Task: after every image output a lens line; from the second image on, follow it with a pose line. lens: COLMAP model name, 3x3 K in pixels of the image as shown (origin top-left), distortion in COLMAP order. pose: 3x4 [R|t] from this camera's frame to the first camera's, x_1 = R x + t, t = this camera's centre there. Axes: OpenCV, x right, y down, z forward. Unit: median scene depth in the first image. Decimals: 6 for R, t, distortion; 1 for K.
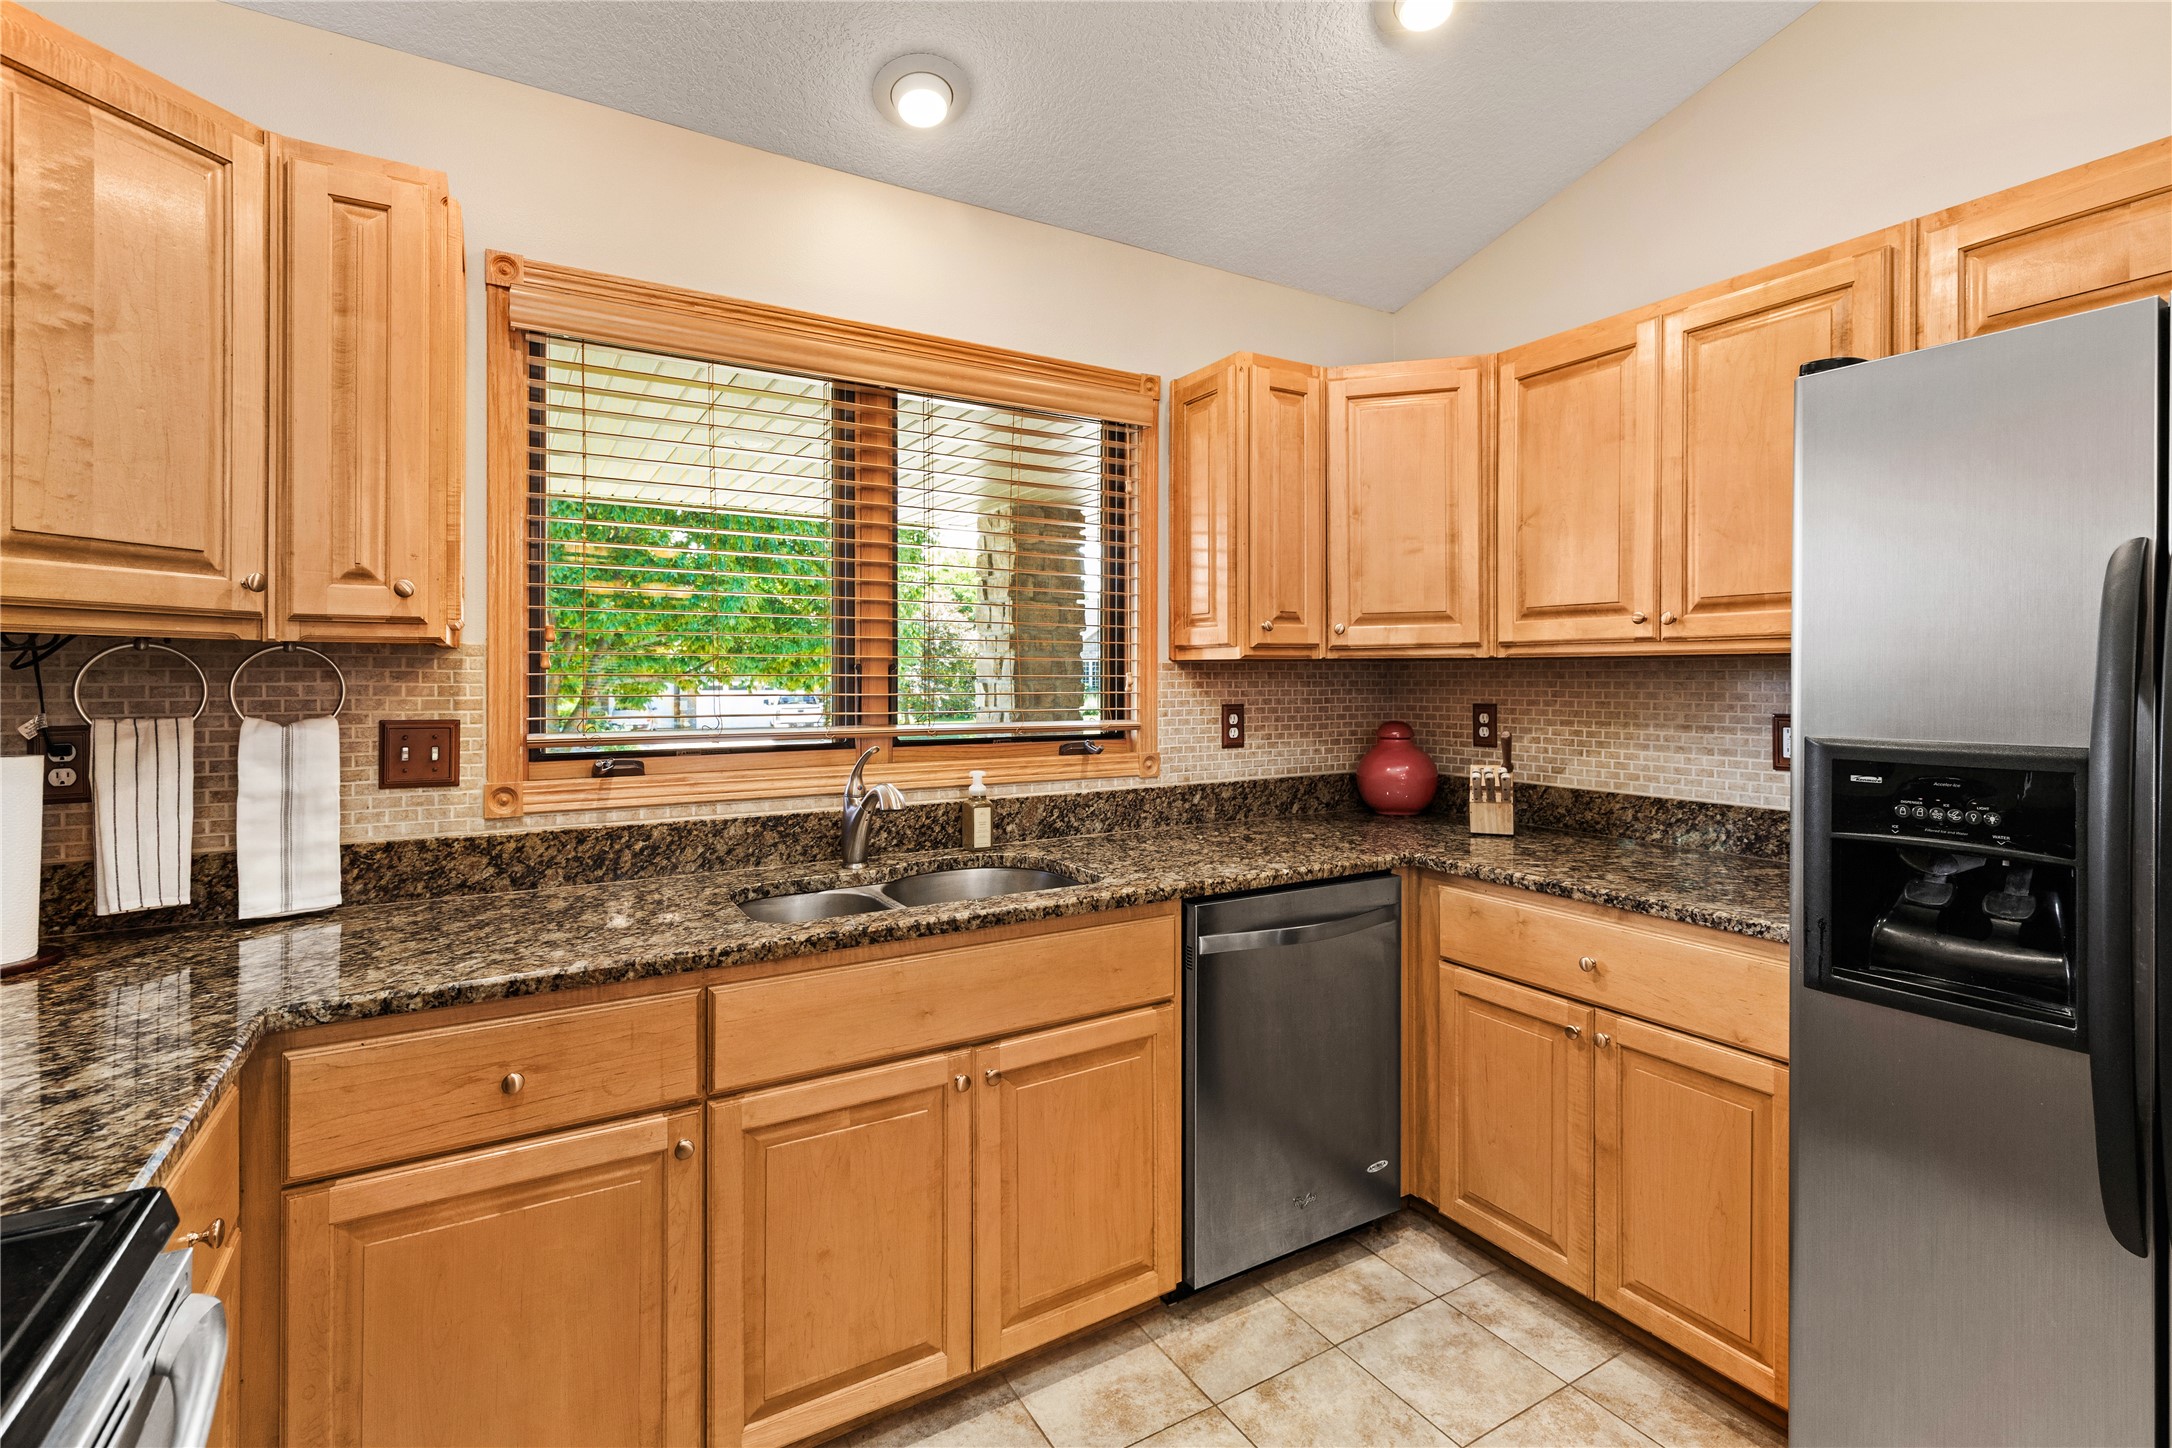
lens RADIAL K [[985.0, 0, 1100.0], [0, 985.0, 679.4], [0, 0, 1]] dist [0.003534, -0.000089]
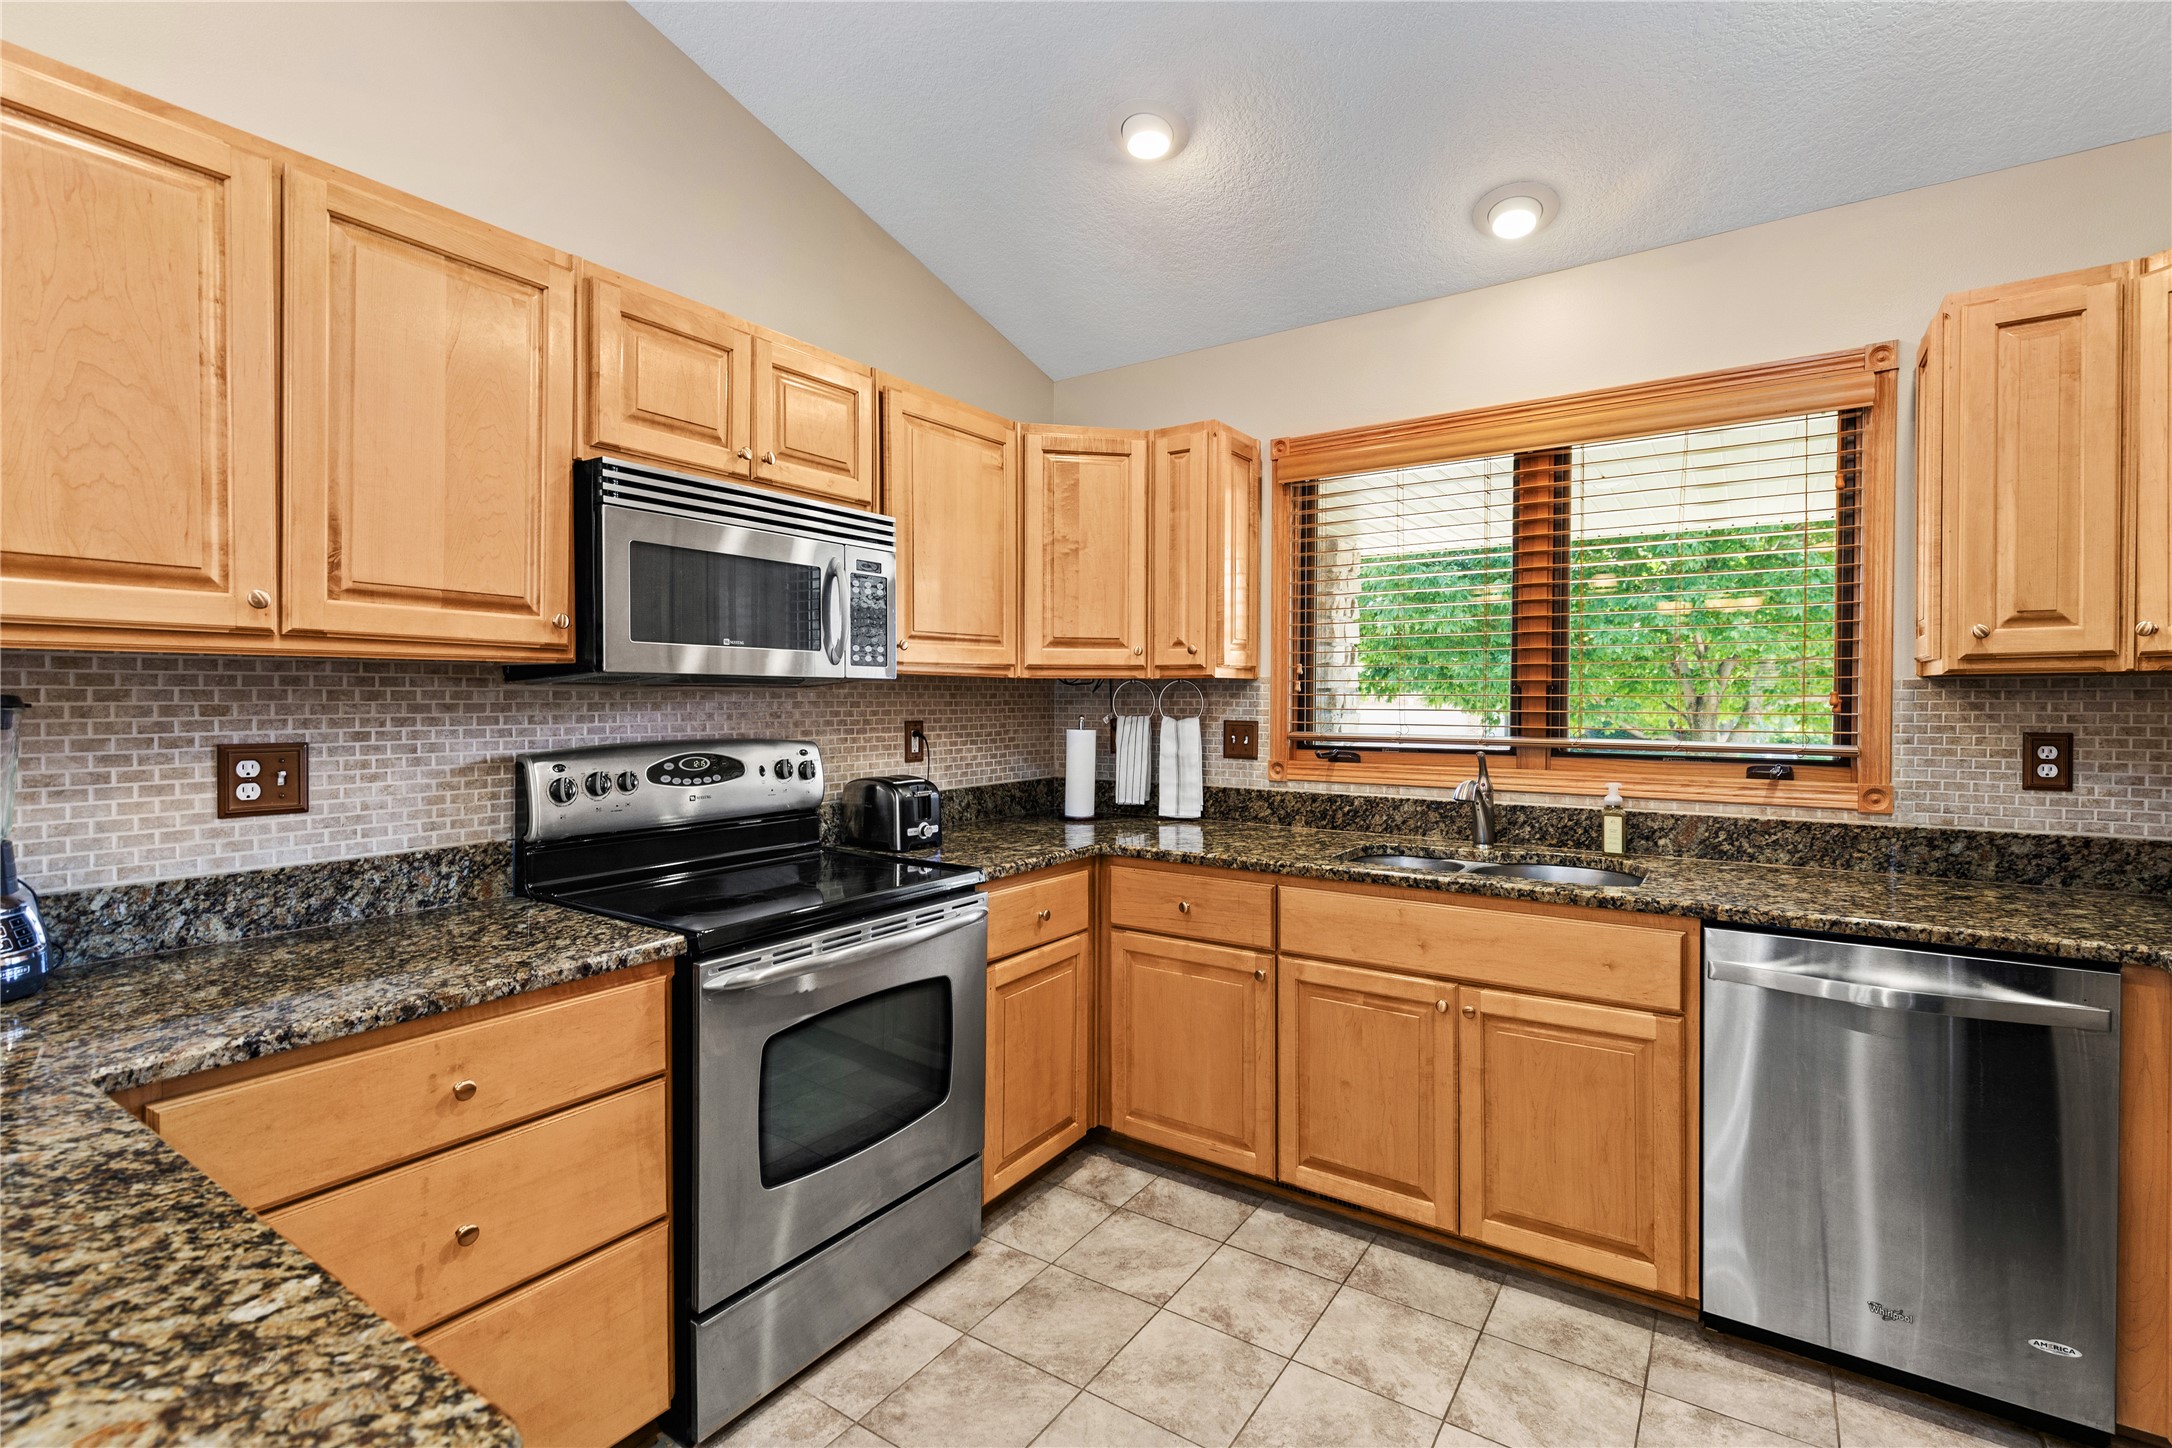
lens RADIAL K [[990.0, 0, 1087.9], [0, 990.0, 717.0], [0, 0, 1]] dist [0.007533, -0.000376]
pose [[0.413152, 0.021097, -0.910418, 0.747880], [-0.001814, 0.999749, 0.022344, -0.003711], [0.910660, -0.007580, 0.413086, 0.022993]]
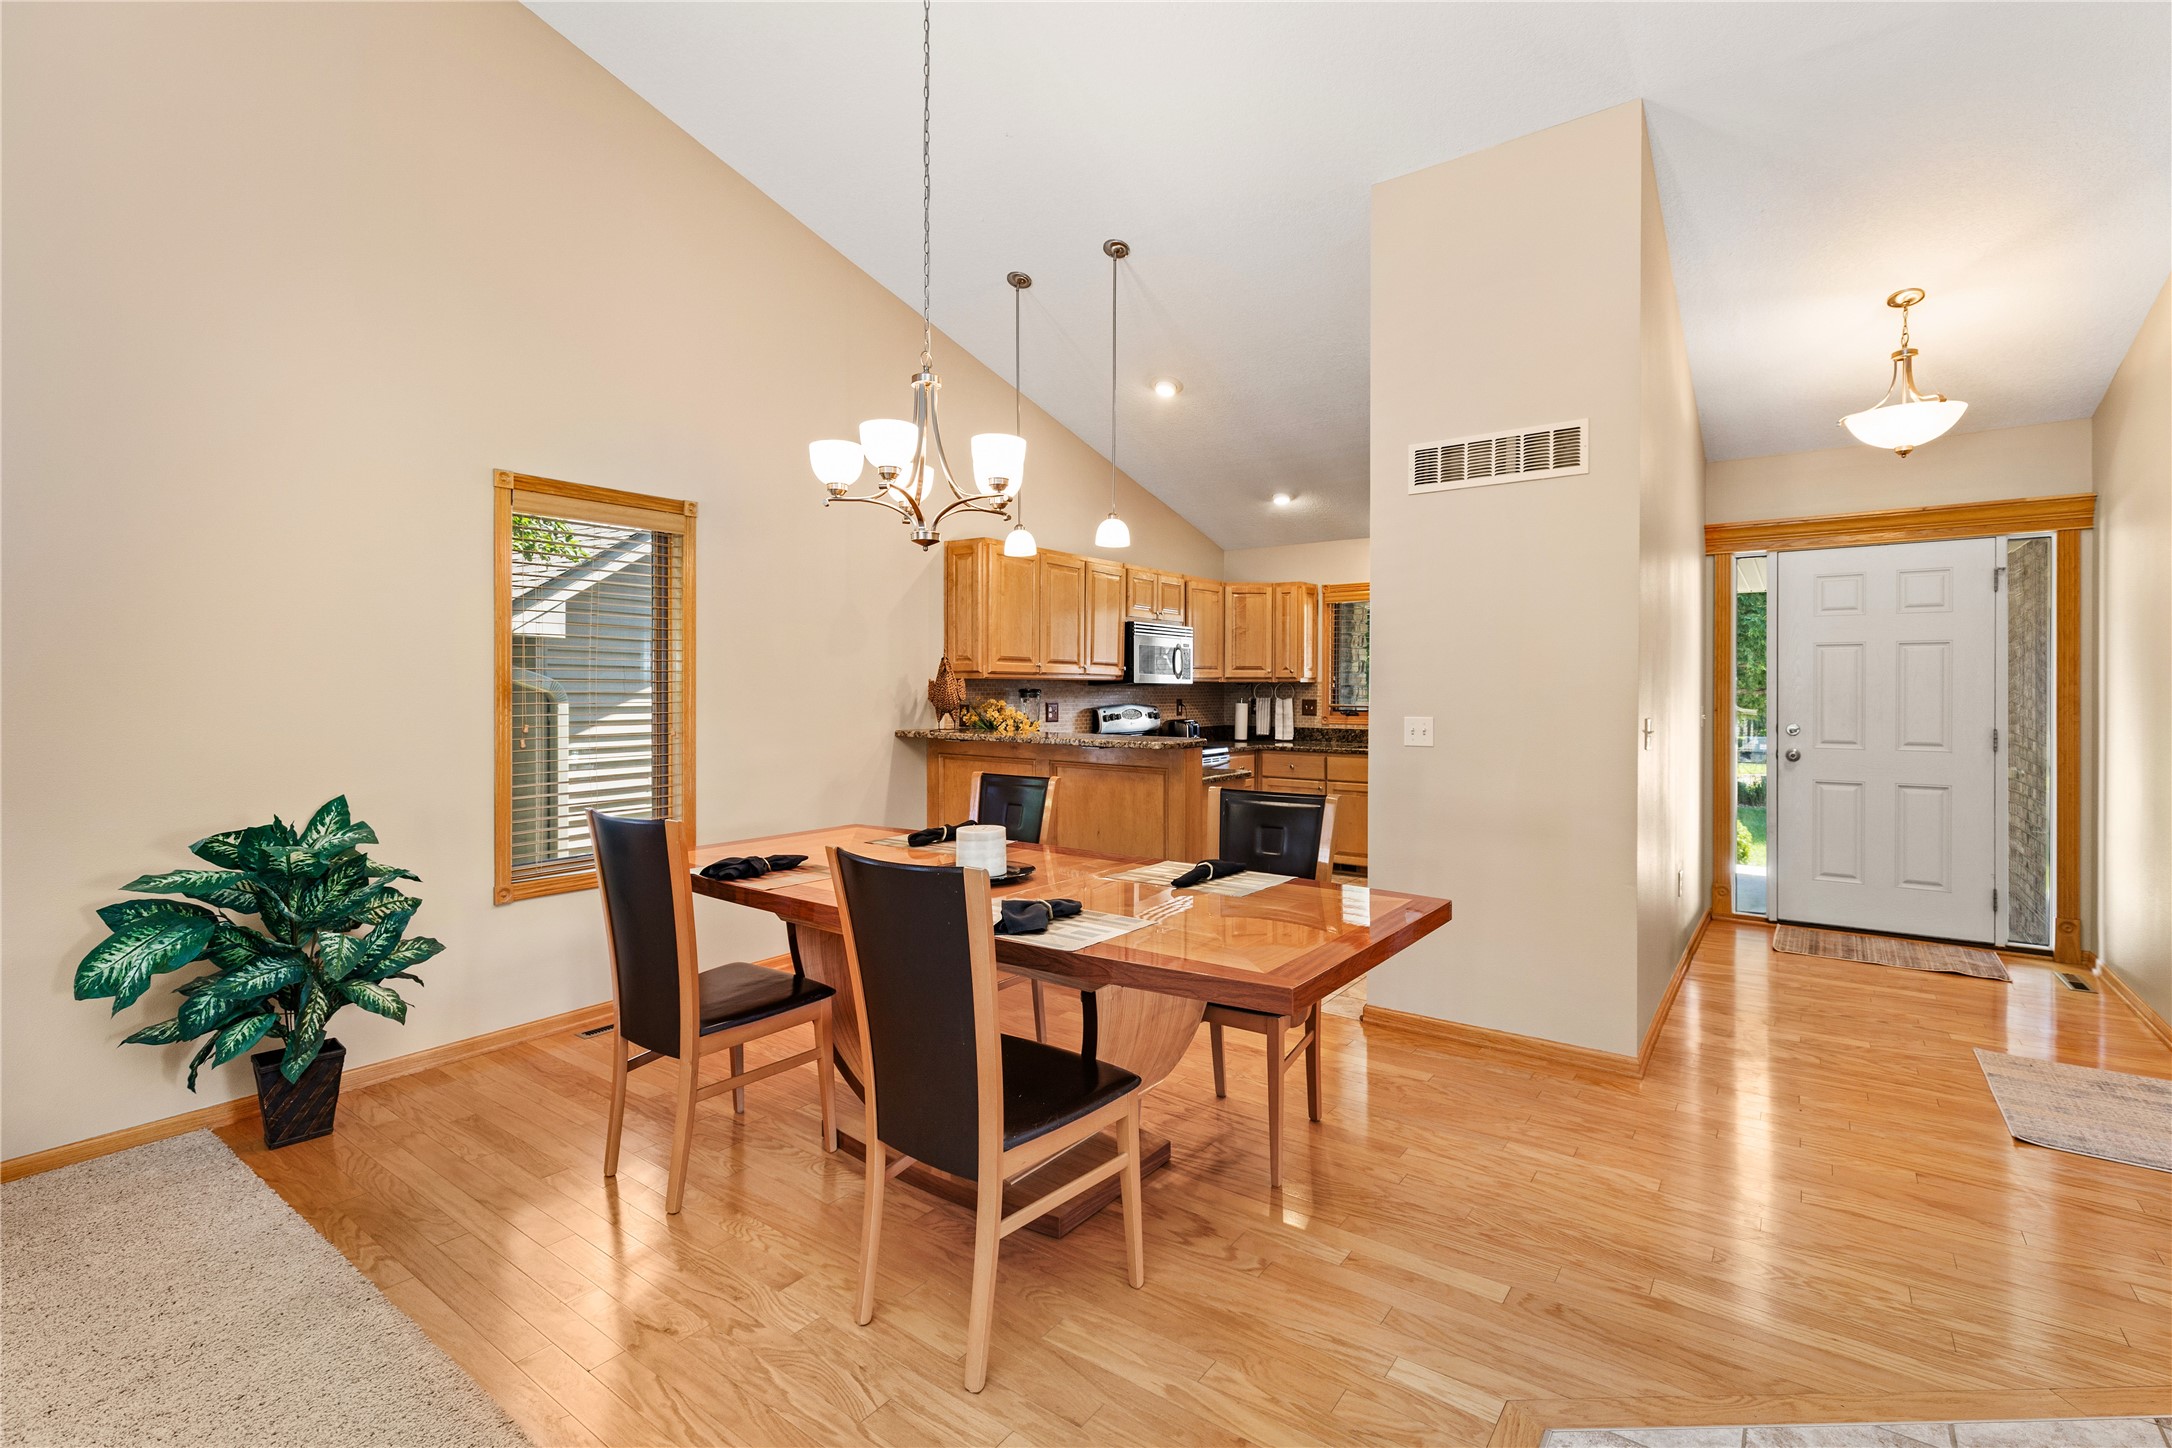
lens RADIAL K [[983.0, 0, 1092.6], [0, 983.0, 690.3], [0, 0, 1]] dist [0.008512, -0.000302]
pose [[0.386310, 0.003169, -0.922364, 2.643184], [-0.002383, 0.999994, 0.002437, -0.006094], [0.922366, 0.001256, 0.386315, -1.382841]]
